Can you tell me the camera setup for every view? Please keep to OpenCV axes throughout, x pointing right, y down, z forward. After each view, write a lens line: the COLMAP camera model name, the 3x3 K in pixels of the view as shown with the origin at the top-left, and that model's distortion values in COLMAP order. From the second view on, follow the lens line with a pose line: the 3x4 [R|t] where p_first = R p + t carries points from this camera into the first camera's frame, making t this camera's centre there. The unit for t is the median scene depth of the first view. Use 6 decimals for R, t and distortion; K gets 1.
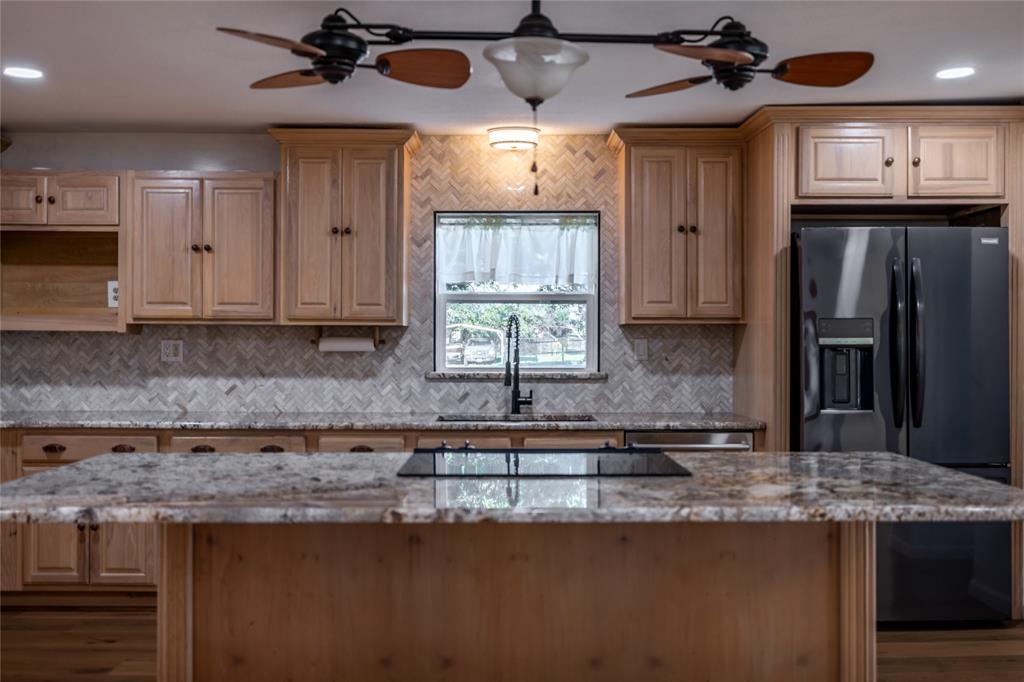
lens RADIAL K [[1024.4, 0, 531.5], [0, 1024.4, 306.6], [0, 0, 1]] dist [-0.000982, 0.010524]
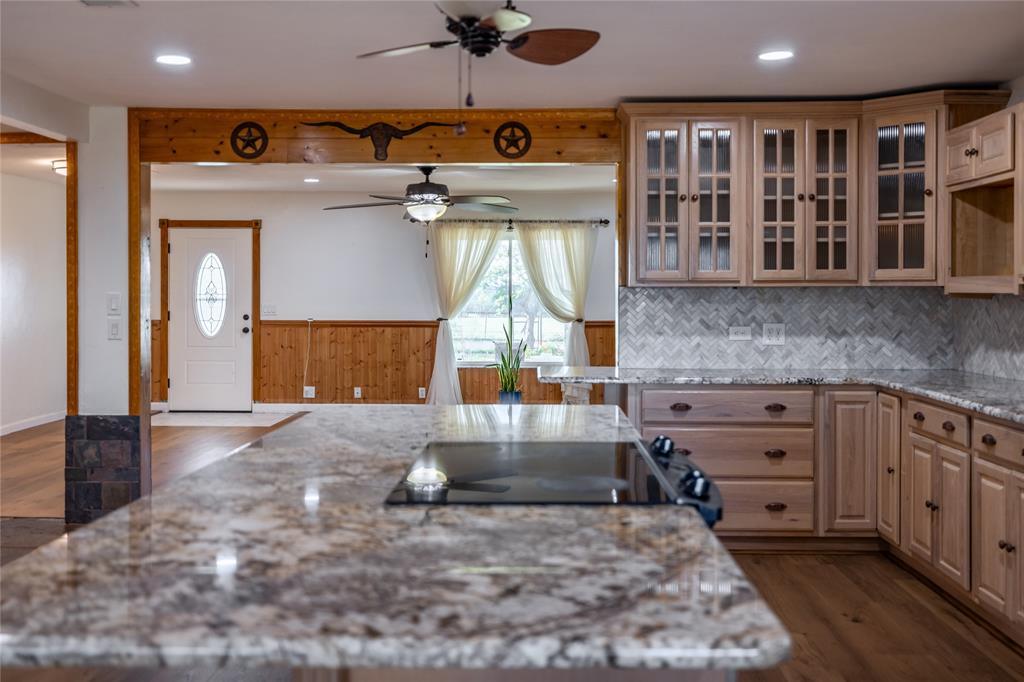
lens RADIAL K [[1024.4, 0, 531.5], [0, 1024.4, 306.6], [0, 0, 1]] dist [-0.000982, 0.010524]
pose [[-0.034973, 0.007513, -0.999360, 0.440846], [0.032623, 0.999447, 0.006372, 0.014993], [0.998856, -0.032379, -0.035198, 0.589300]]
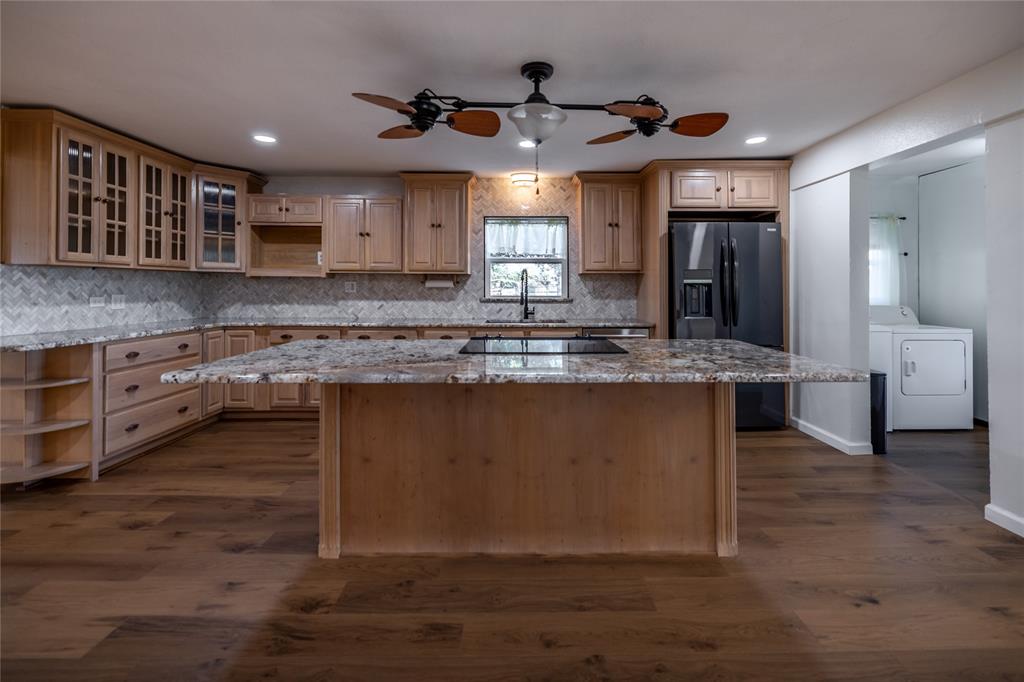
lens RADIAL K [[461.2, 0, 524.5], [0, 461.2, 282.4], [0, 0, 1]] dist [0.000017, 0.000189]
pose [[0.999874, -0.001279, -0.015854, -0.003628], [0.001622, 0.999764, 0.021677, 0.015167], [0.015822, -0.021700, 0.999639, 0.118697]]
